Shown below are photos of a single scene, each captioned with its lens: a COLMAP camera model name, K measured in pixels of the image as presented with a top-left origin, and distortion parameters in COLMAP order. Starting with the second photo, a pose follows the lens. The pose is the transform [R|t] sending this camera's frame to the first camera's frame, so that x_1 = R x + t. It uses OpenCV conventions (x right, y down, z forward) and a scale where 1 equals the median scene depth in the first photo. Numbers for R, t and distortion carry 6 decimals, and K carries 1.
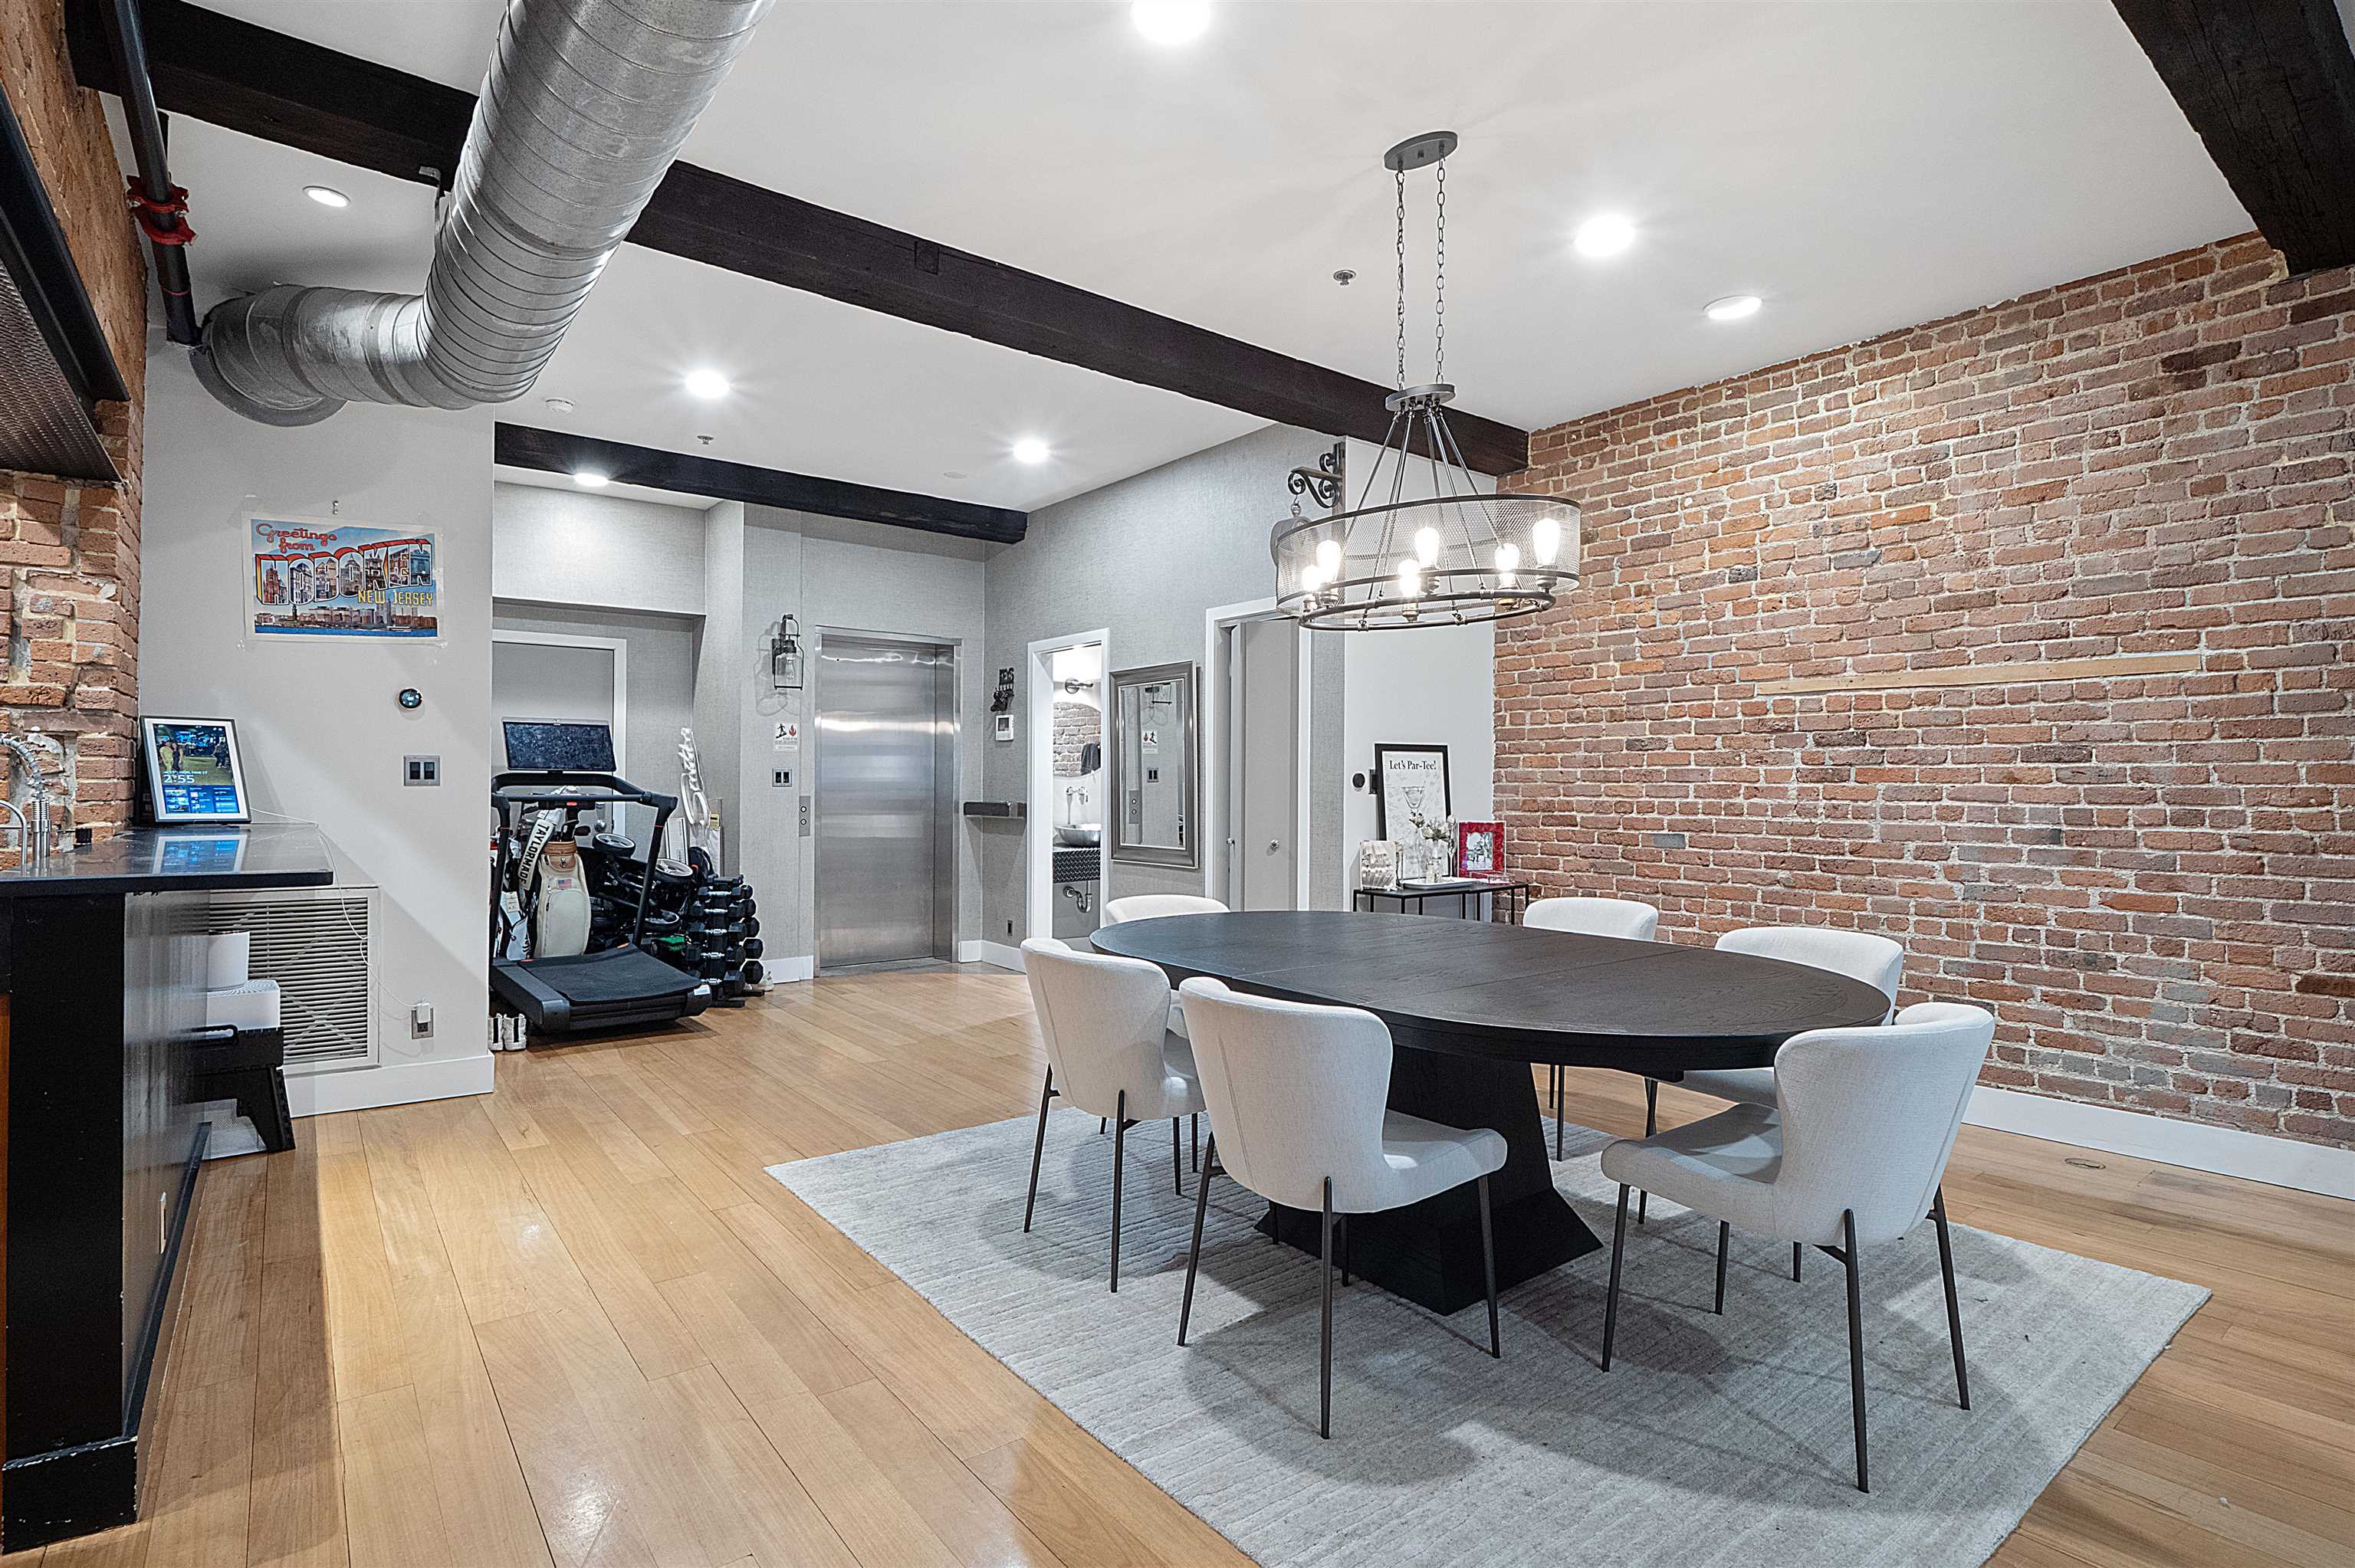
lens RADIAL K [[1145.9, 0, 1177.1], [0, 1145.9, 778.6], [0, 0, 1]] dist [-0.013863, -0.001369]
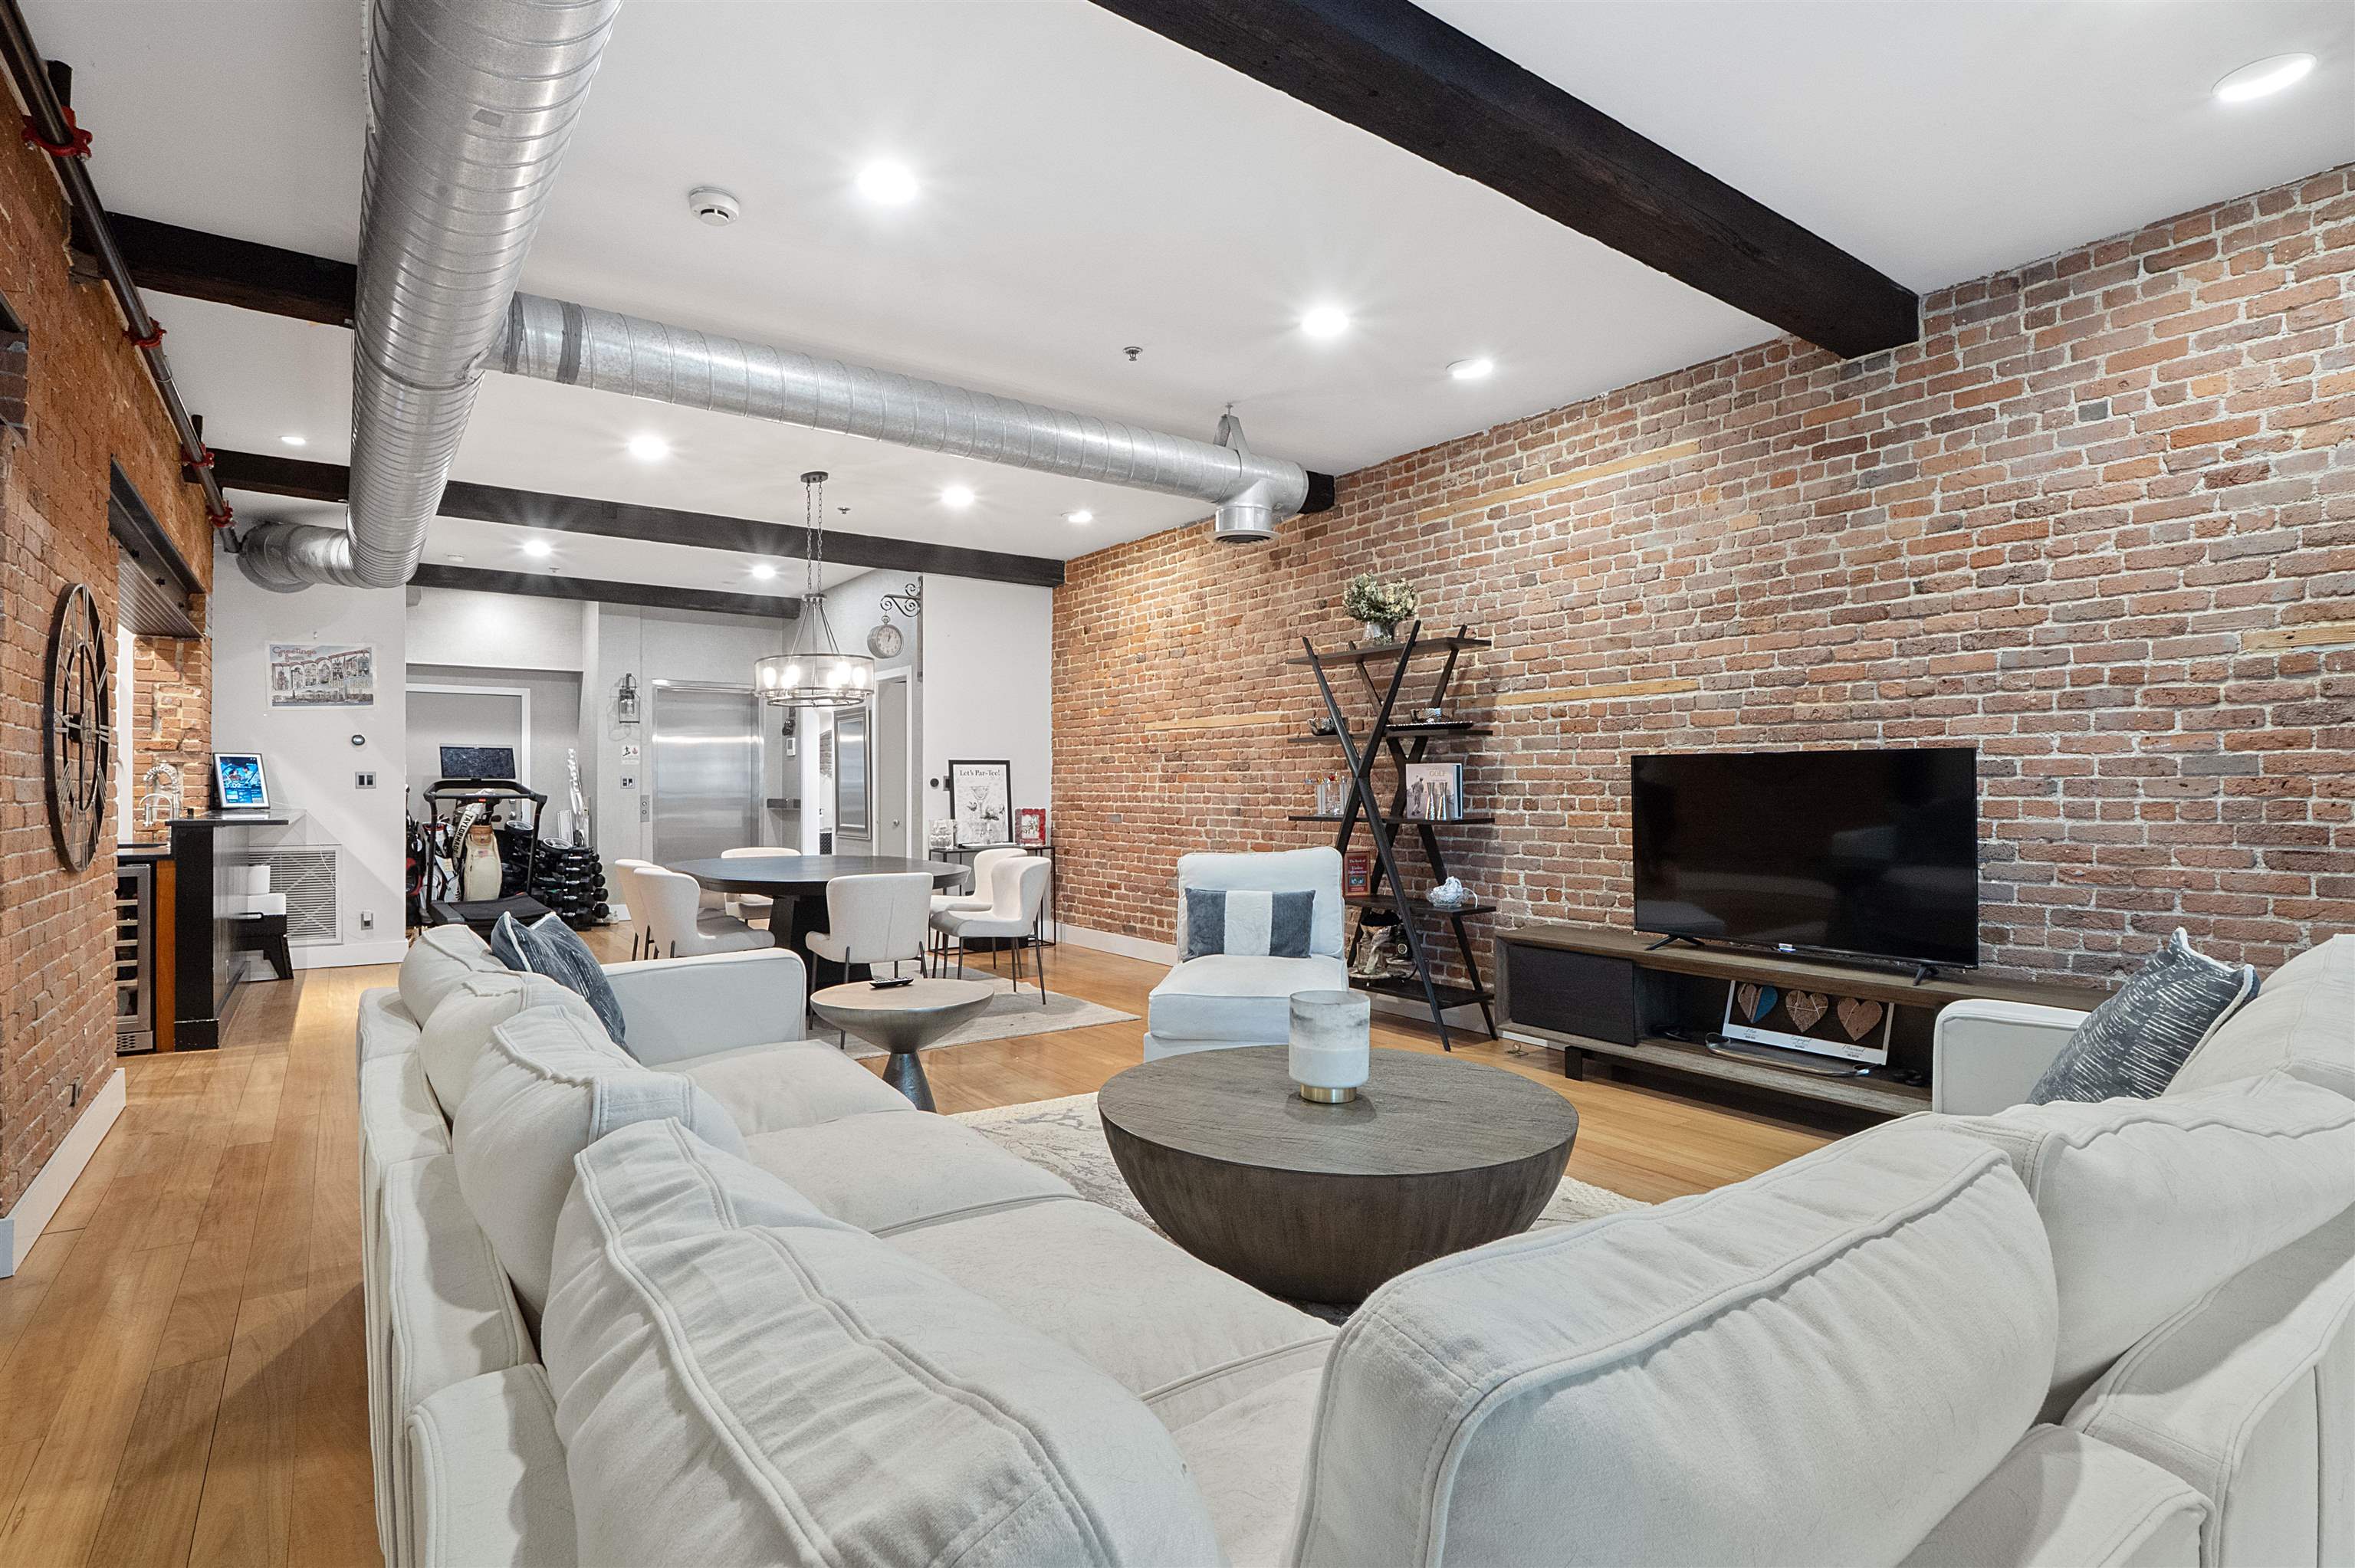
lens RADIAL K [[1152.9, 0, 1183.4], [0, 1152.9, 786.6], [0, 0, 1]] dist [-0.005447, -0.009617]
pose [[0.999544, -0.004823, -0.029808, 0.709164], [0.005003, 0.999970, 0.005962, -0.001027], [0.029778, -0.006108, 0.999538, -0.801154]]
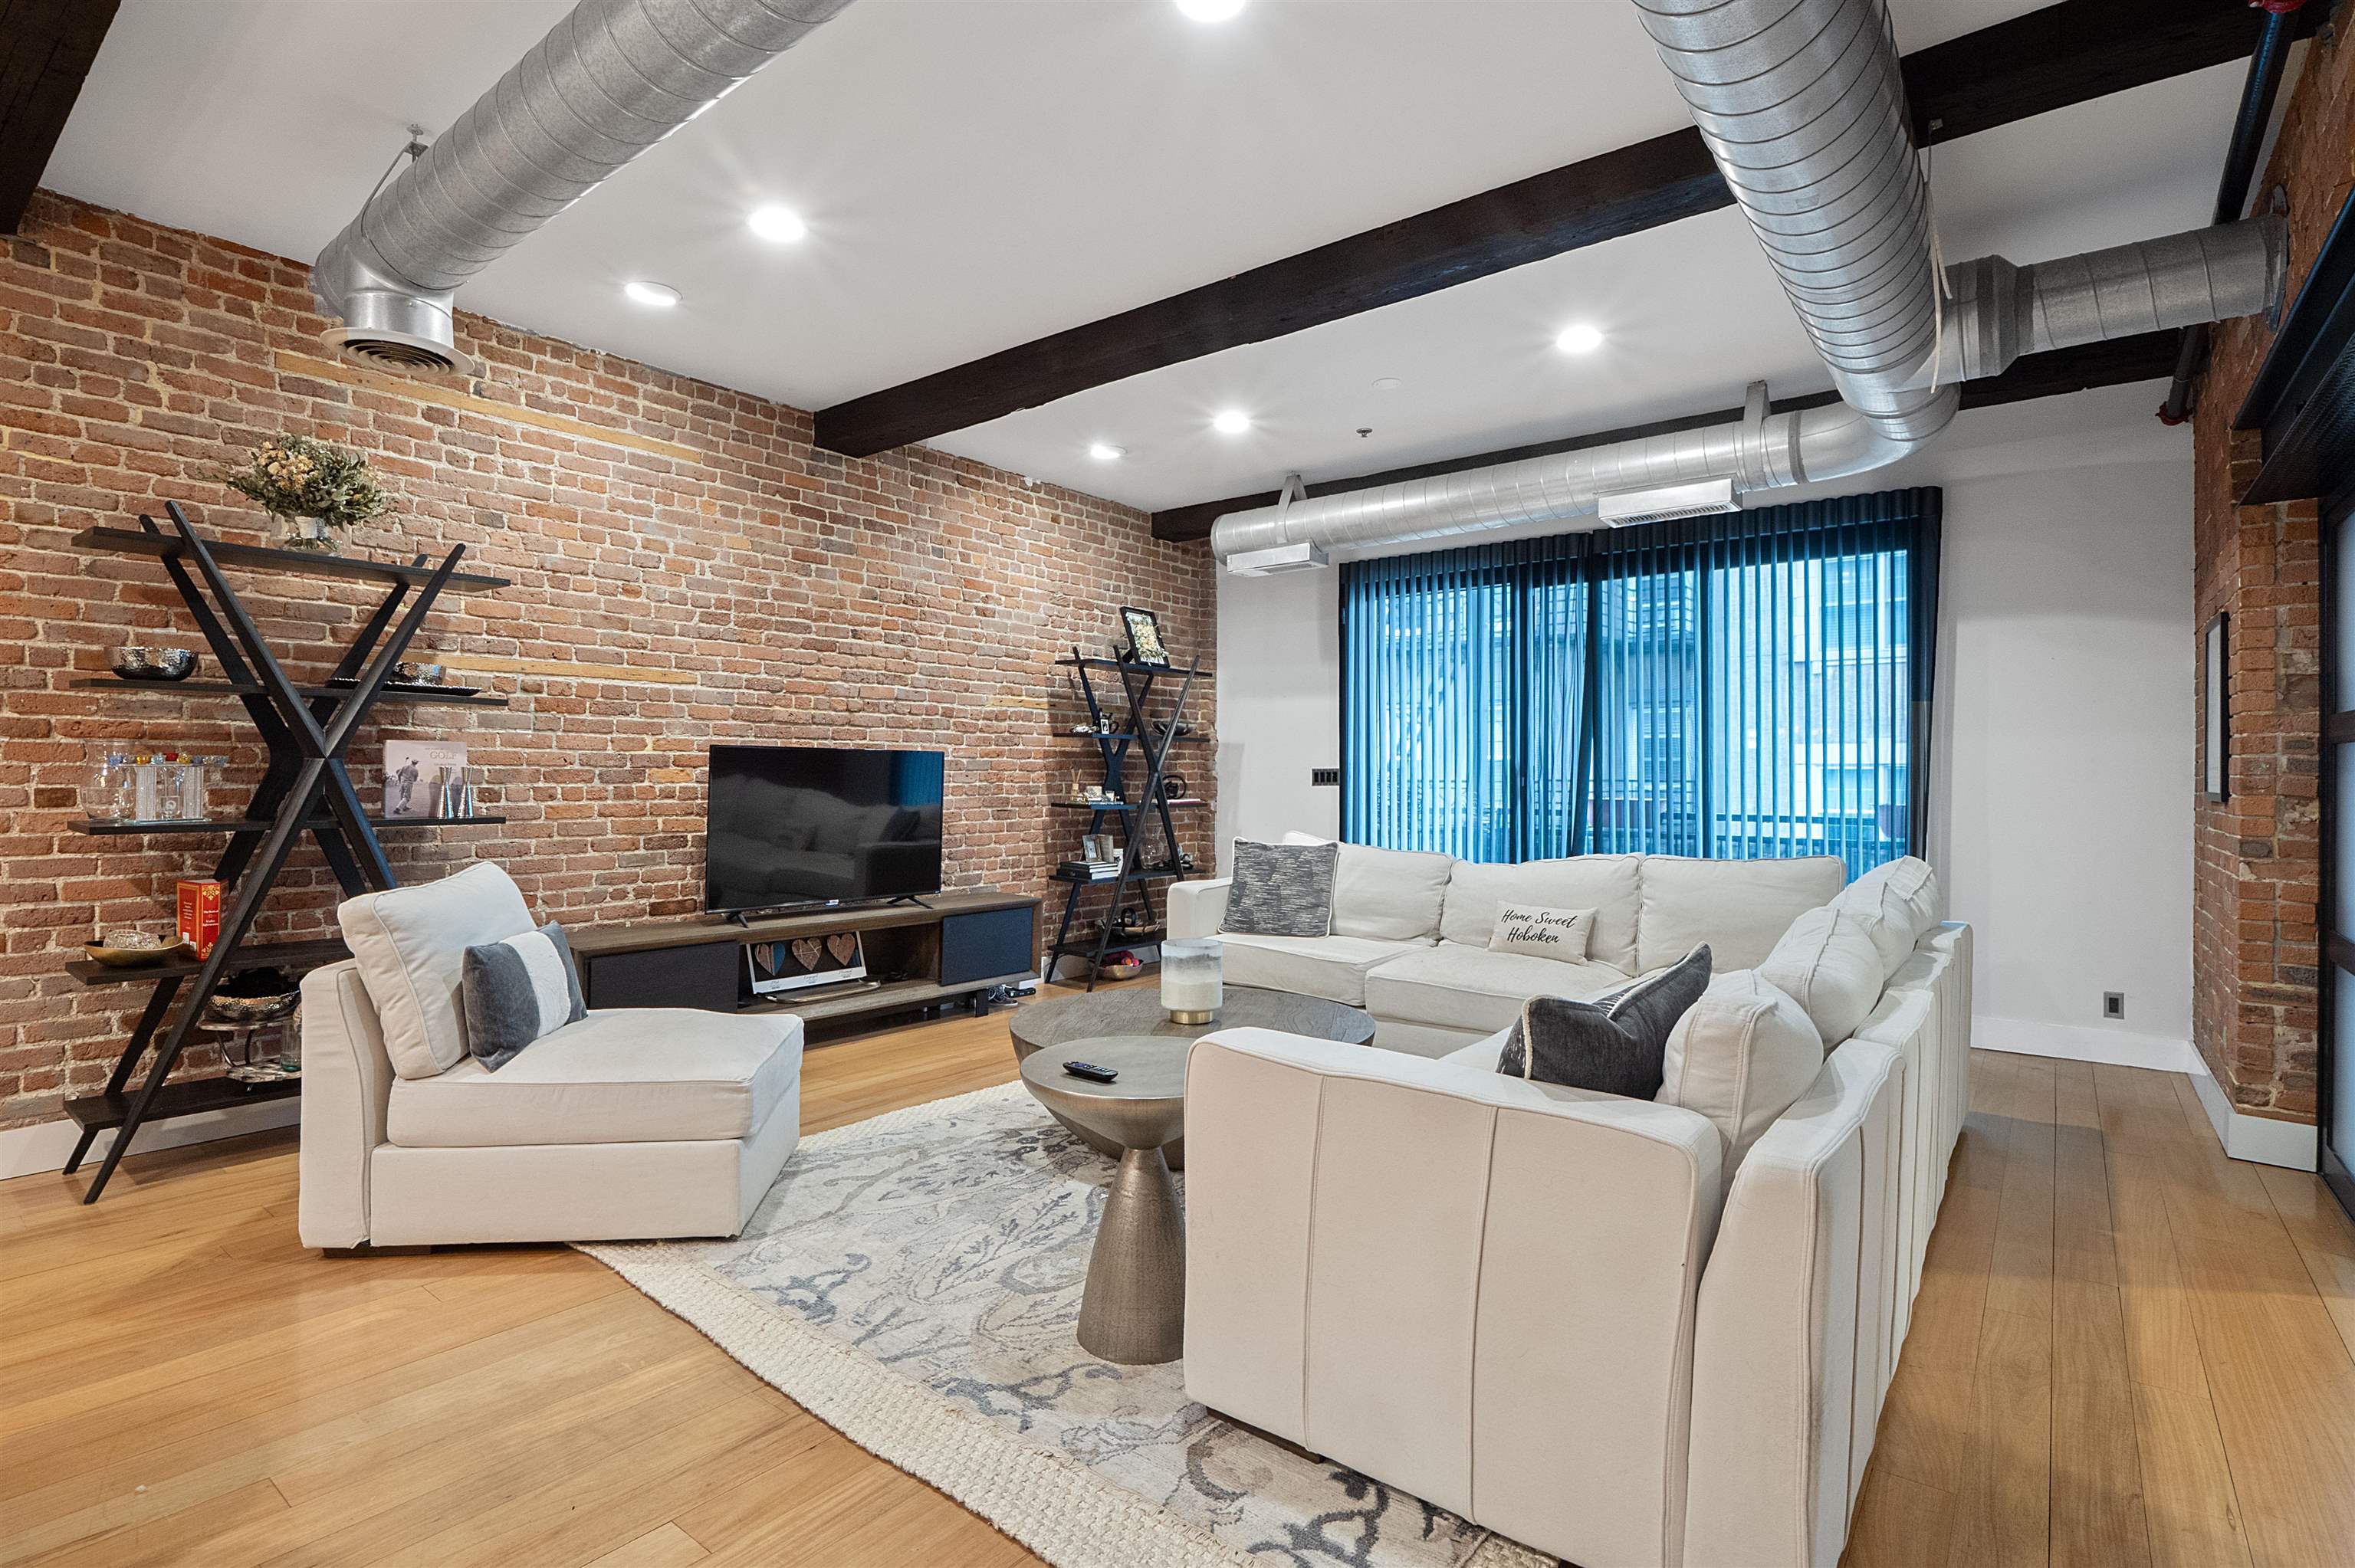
lens RADIAL K [[1127.0, 0, 1171.6], [0, 1127.0, 766.8], [0, 0, 1]] dist [-0.003774, -0.012642]
pose [[-0.240810, 0.002724, 0.970568, -0.108290], [-0.015456, 0.999859, -0.006641, 0.000003], [-0.970449, -0.016600, -0.240734, 0.170076]]
